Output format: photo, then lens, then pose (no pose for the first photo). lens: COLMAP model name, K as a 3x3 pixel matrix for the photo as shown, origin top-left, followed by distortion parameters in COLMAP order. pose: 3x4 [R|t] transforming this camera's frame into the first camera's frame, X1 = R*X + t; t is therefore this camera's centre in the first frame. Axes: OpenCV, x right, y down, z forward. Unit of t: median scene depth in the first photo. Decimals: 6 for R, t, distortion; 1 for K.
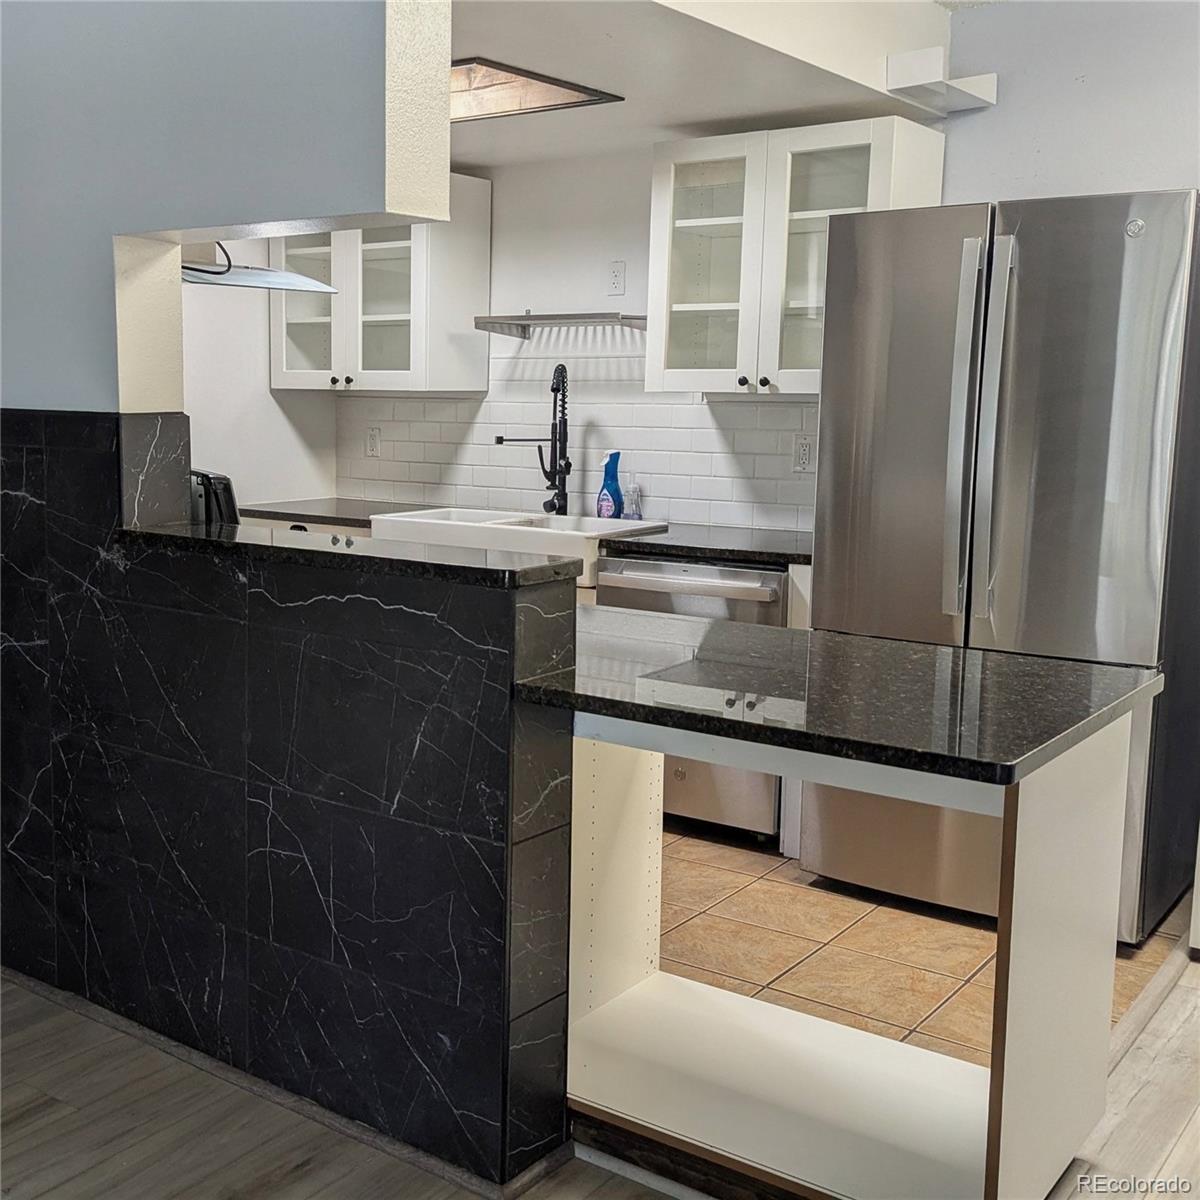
lens RADIAL K [[1469.6, 0, 422.3], [0, 1469.6, 598.1], [0, 0, 1]] dist [0.036696, 0.000000]
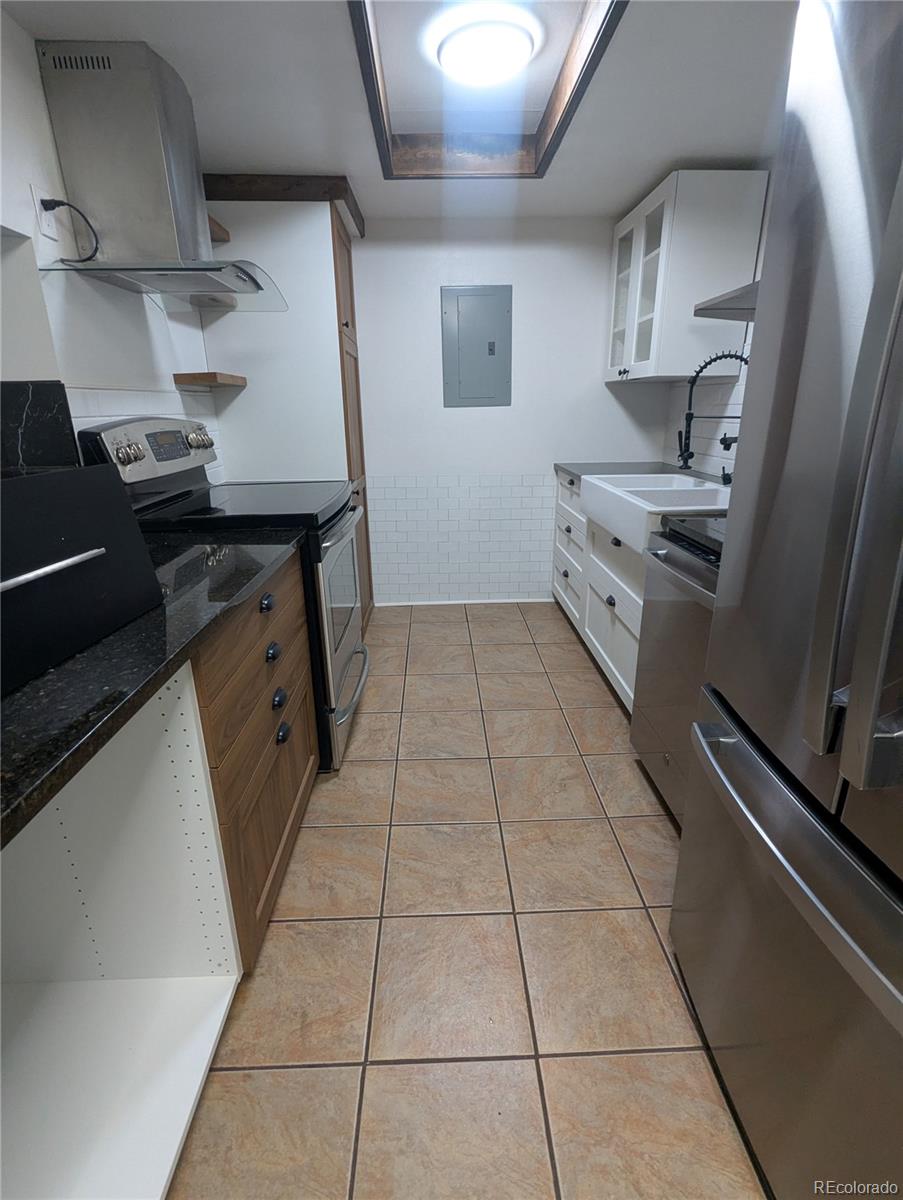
lens RADIAL K [[571.5, 0, 453.0], [0, 571.5, 600.9], [0, 0, 1]] dist [-0.000062, 0.000602]
pose [[0.648515, 0.234839, -0.724071, 0.317390], [-0.095979, 0.968856, 0.228267, -0.056647], [0.755127, -0.078539, 0.650857, 0.602929]]
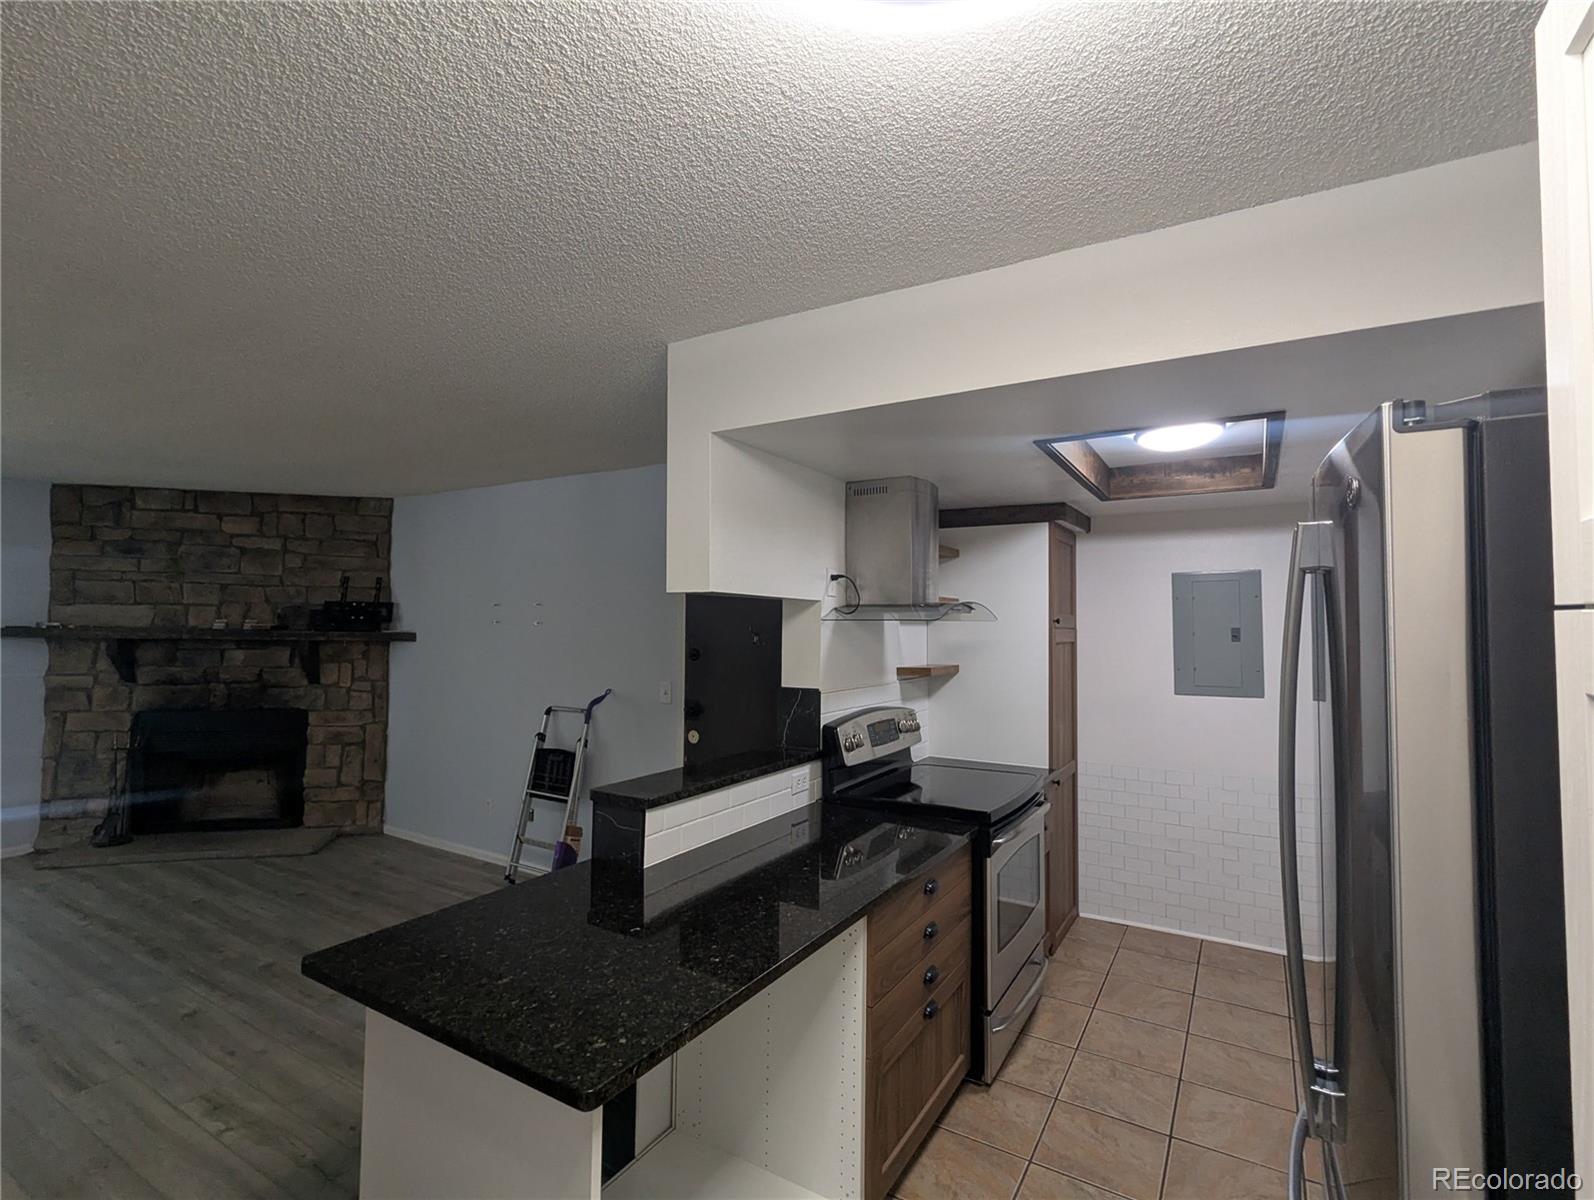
lens RADIAL K [[759.1, 0, 794.9], [0, 759.1, 598.5], [0, 0, 1]] dist [-0.000062, 0.000602]
pose [[0.127463, -0.038872, -0.991081, 0.512192], [-0.152272, 0.986619, -0.058281, -0.117368], [0.980085, 0.158343, 0.119838, 0.551593]]
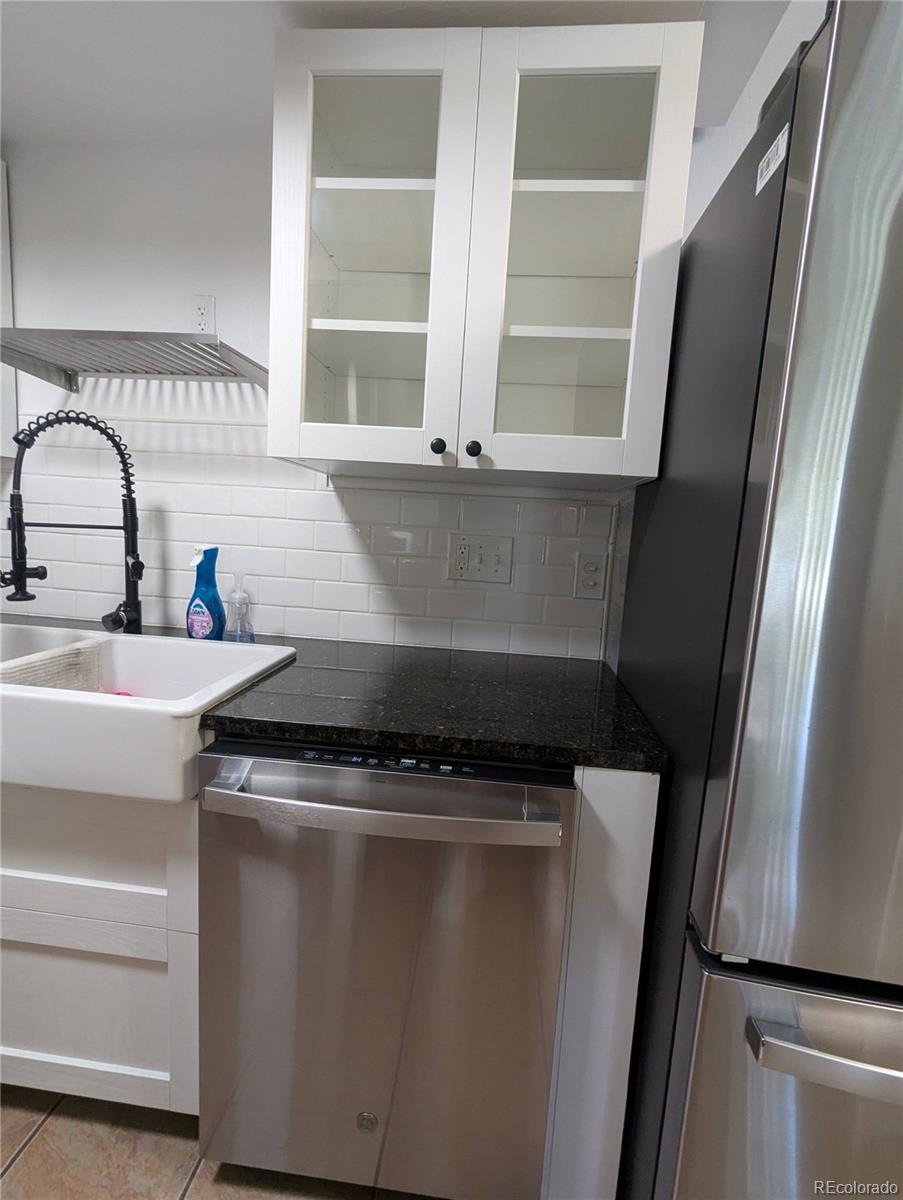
lens RADIAL K [[571.5, 0, 447.5], [0, 571.5, 601.2], [0, 0, 1]] dist [-0.000062, 0.000602]
pose [[0.843491, -0.029893, 0.536311, 0.082648], [0.024244, 0.999551, 0.017582, -0.080240], [-0.536596, -0.001827, 0.843837, 0.746982]]
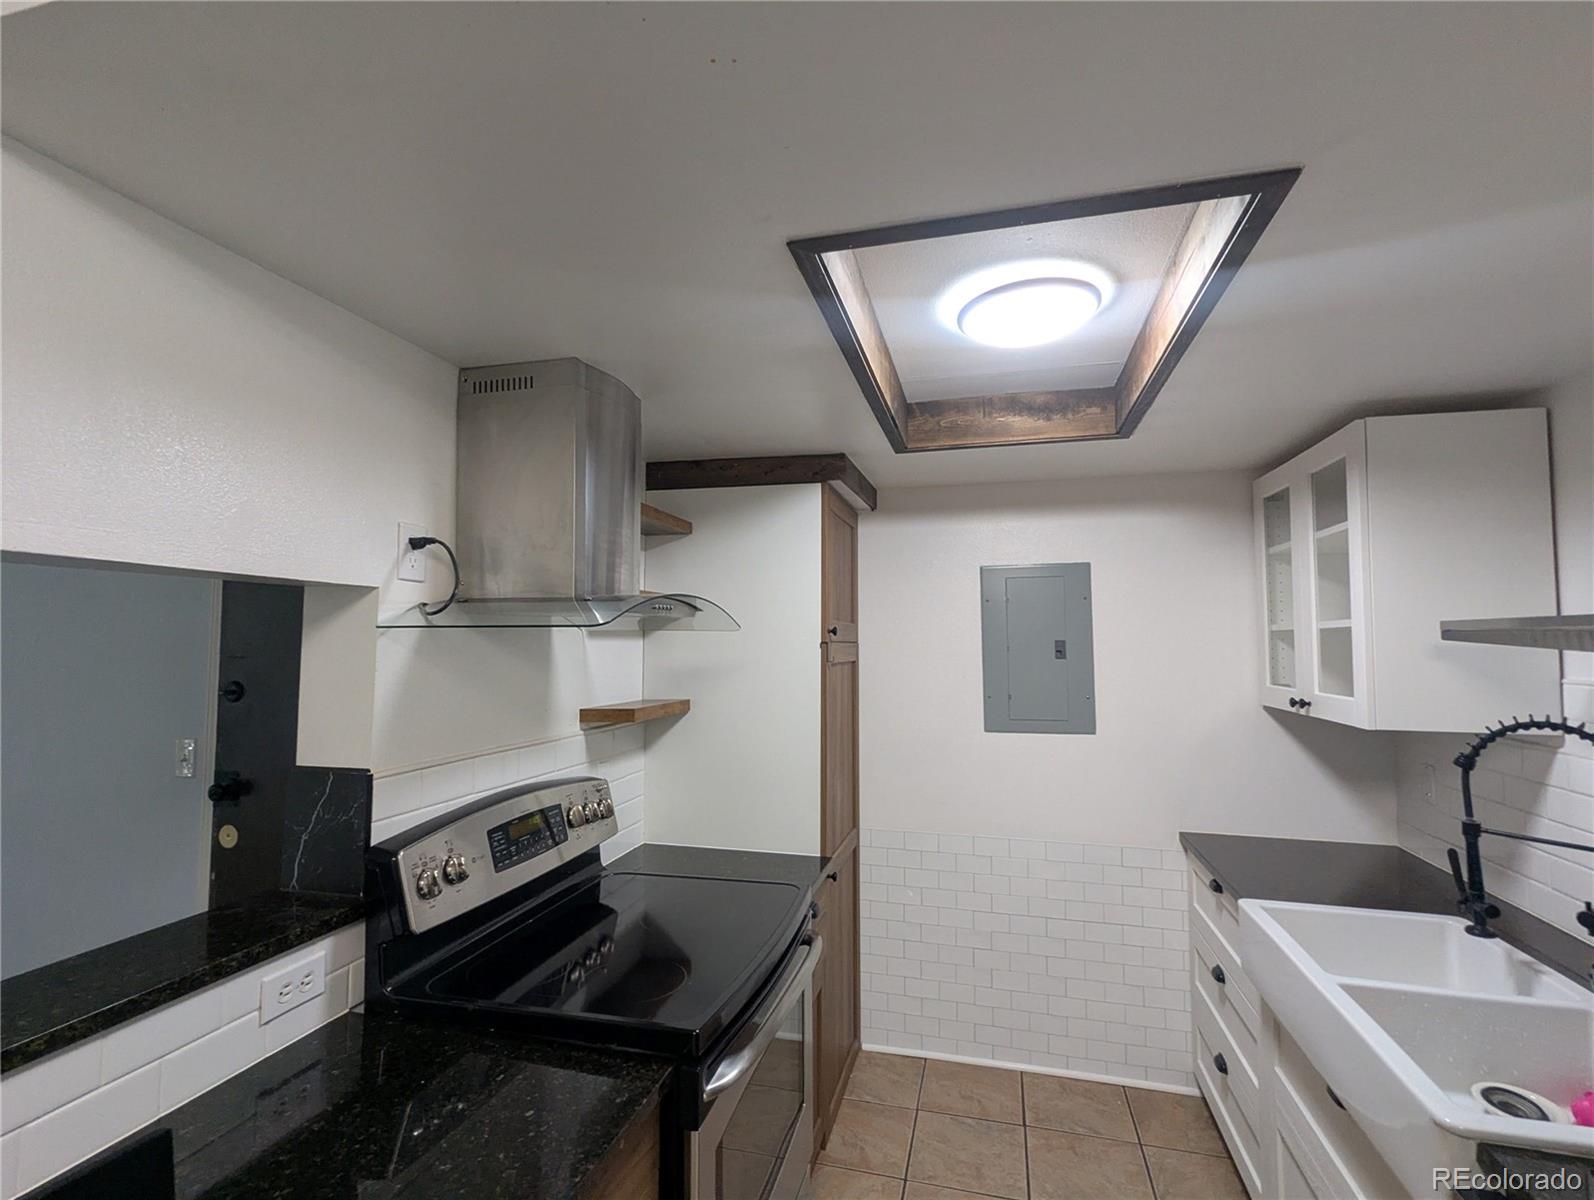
lens RADIAL K [[759.1, 0, 797.7], [0, 759.1, 595.9], [0, 0, 1]] dist [-0.000062, 0.000602]
pose [[0.402649, -0.059522, -0.913417, 0.243398], [-0.134019, 0.983297, -0.123153, -0.137083], [0.905490, 0.172003, 0.387946, 0.682863]]
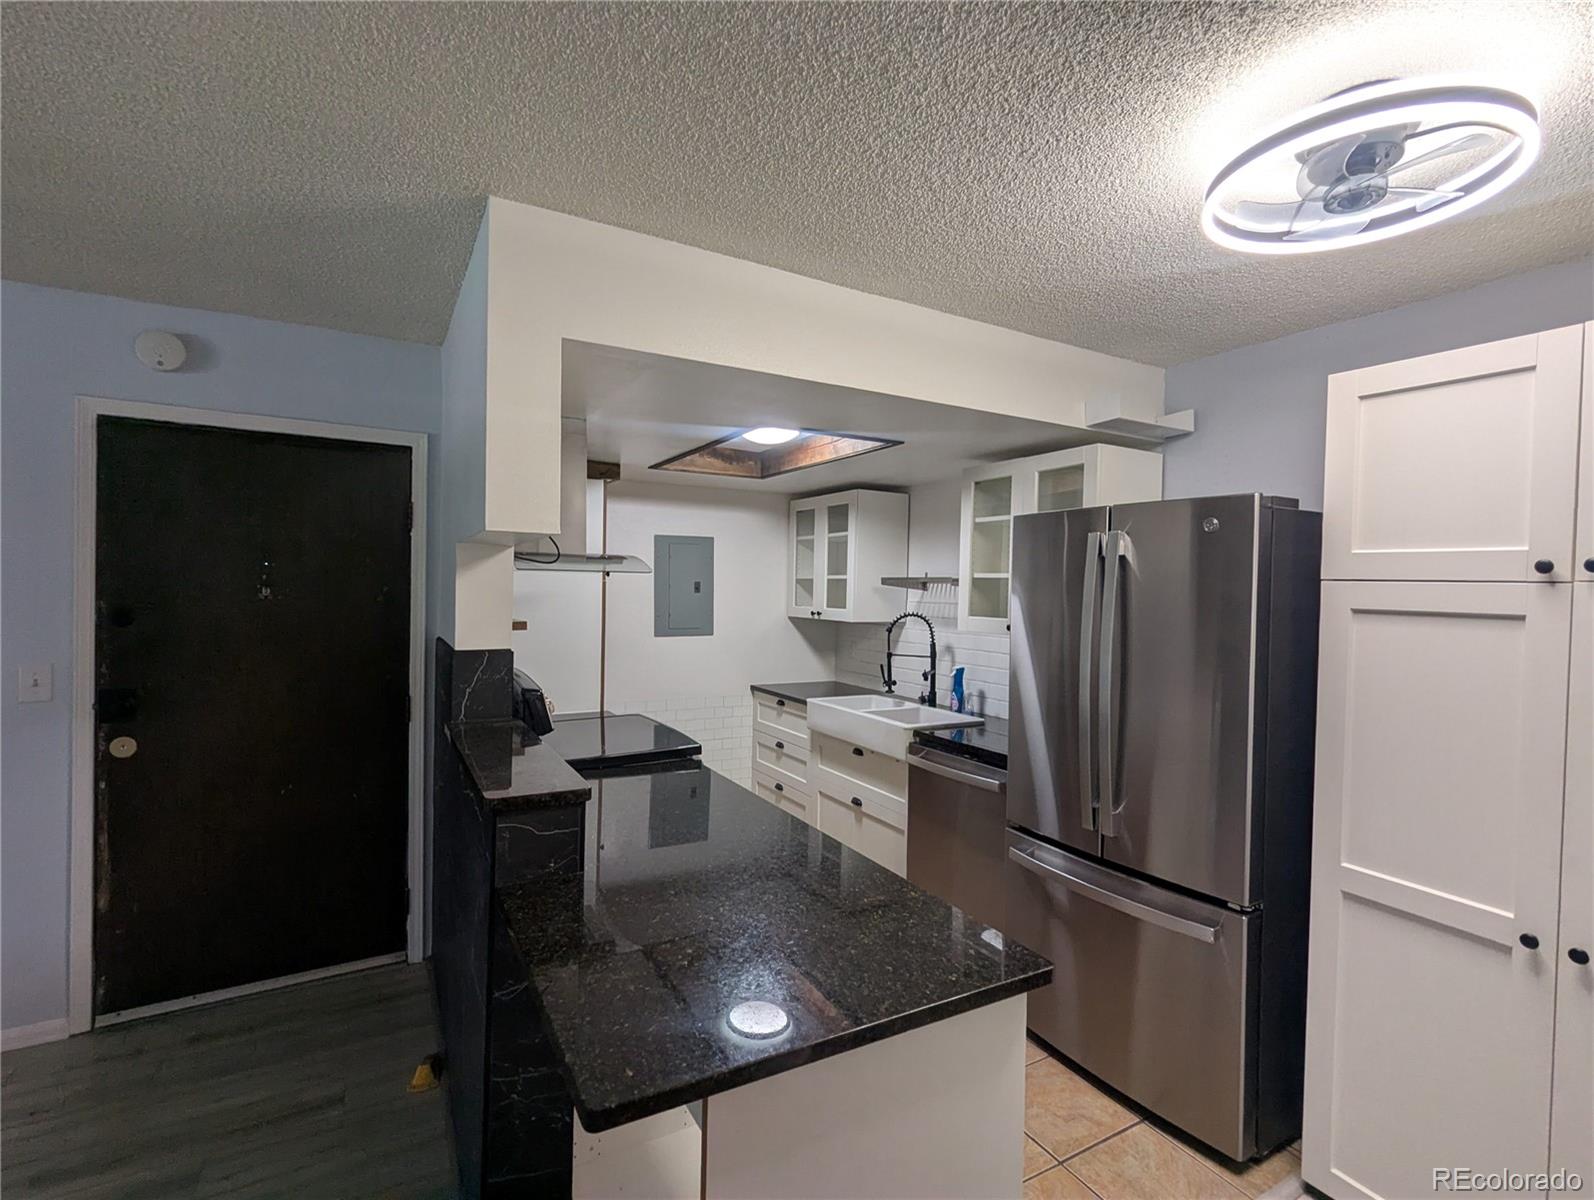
lens RADIAL K [[759.1, 0, 796.3], [0, 759.1, 600.0], [0, 0, 1]] dist [-0.000062, 0.000602]
pose [[0.927515, 0.018094, -0.373348, 0.283090], [-0.068310, 0.990212, -0.121714, -0.066060], [0.367491, 0.138396, 0.919672, 0.230196]]
